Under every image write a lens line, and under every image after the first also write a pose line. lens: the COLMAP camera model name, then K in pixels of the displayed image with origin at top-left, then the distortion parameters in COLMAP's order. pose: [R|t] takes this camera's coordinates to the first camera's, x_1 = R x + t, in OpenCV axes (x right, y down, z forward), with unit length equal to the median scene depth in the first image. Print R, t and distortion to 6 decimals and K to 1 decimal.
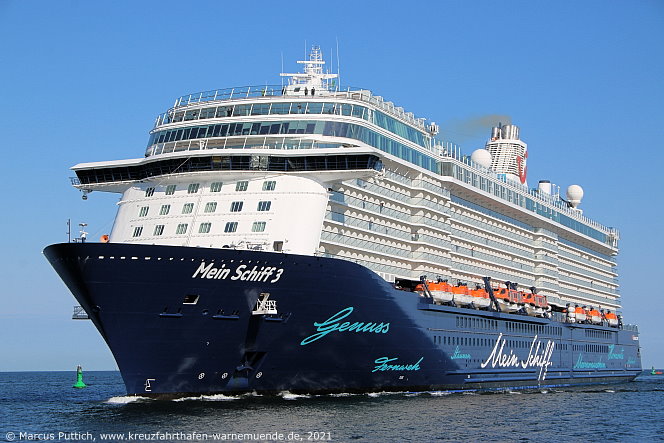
lens RADIAL K [[1638.1, 0, 332.0], [0, 1638.1, 221.5], [0, 0, 1]] dist [0.091255, 0.393066]
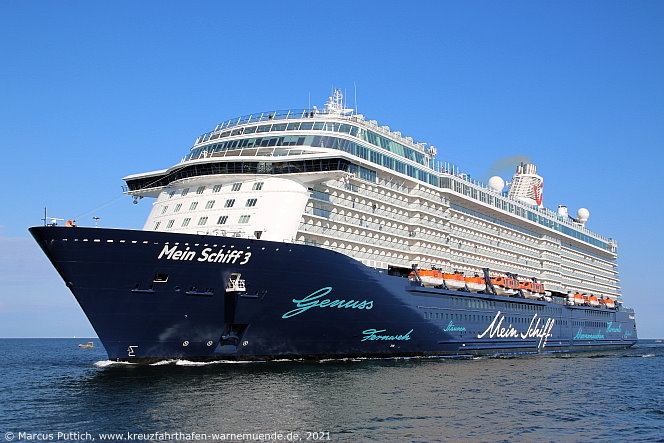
lens RADIAL K [[951.4, 0, 332.0], [0, 951.4, 221.5], [0, 0, 1]] dist [0.011434, 0.015839]
pose [[0.987597, -0.011338, -0.156598, 0.113788], [0.006507, 0.999488, -0.031329, 0.024172], [0.156873, 0.029921, 0.987165, 0.287164]]
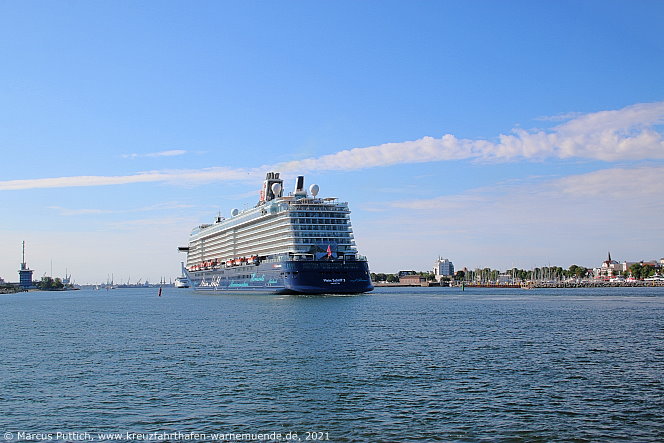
lens RADIAL K [[810.8, 0, 306.4], [0, 810.8, 221.0], [0, 0, 1]] dist [0.003312, -0.006185]
pose [[-0.807107, -0.032636, -0.589502, 1.160859], [0.068178, 0.986639, -0.147967, 0.272935], [0.586456, -0.159616, -0.794099, 3.101804]]
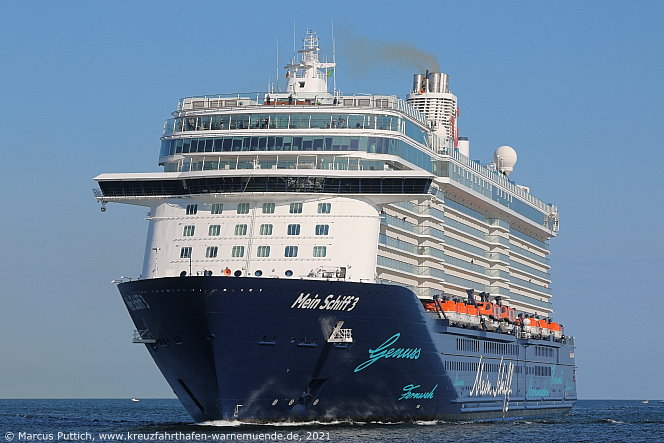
lens RADIAL K [[3525.0, 0, 332.0], [0, 3525.0, 221.5], [0, 0, 1]] dist [0.549145, -0.729363]
pose [[0.984918, 0.017566, 0.172126, -0.358210], [-0.024614, 0.998940, 0.038897, -0.086809], [-0.171260, -0.042548, 0.984307, -0.965895]]
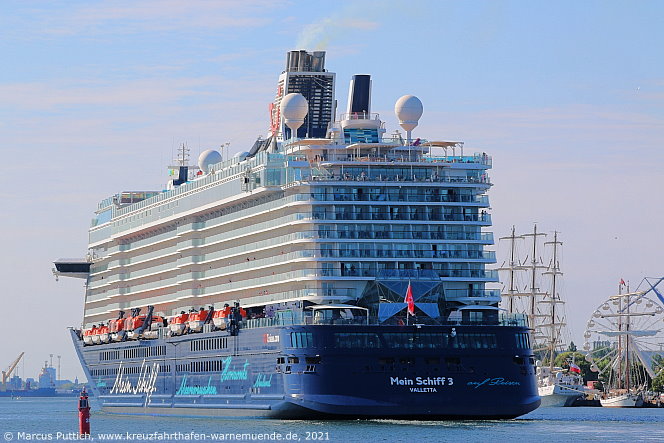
lens RADIAL K [[3760.1, 0, 332.0], [0, 3760.1, 221.5], [0, 0, 1]] dist [0.528851, 5.168273]
pose [[-0.871384, -0.020225, -0.490185, 1.485524], [0.045300, 0.991564, -0.121440, 0.352348], [0.488506, -0.128027, -0.863117, 3.996088]]
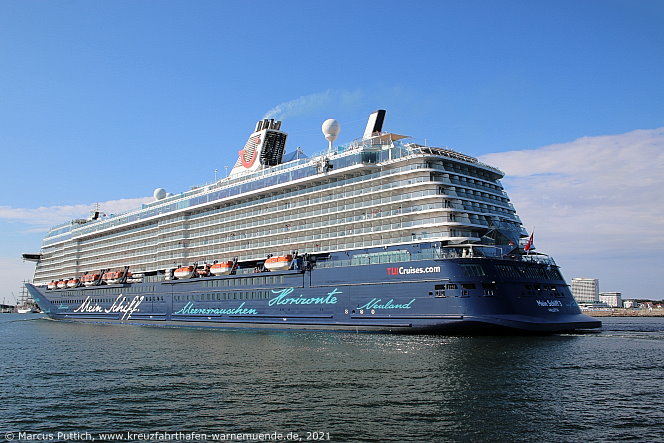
lens RADIAL K [[635.4, 0, 333.0], [0, 635.4, 225.1], [0, 0, 1]] dist [-0.093412, 0.013150]
pose [[-0.503145, -0.114352, -0.856603, 0.821851], [0.079011, 0.980969, -0.177363, 0.184659], [0.860582, -0.156921, -0.484535, 2.112684]]
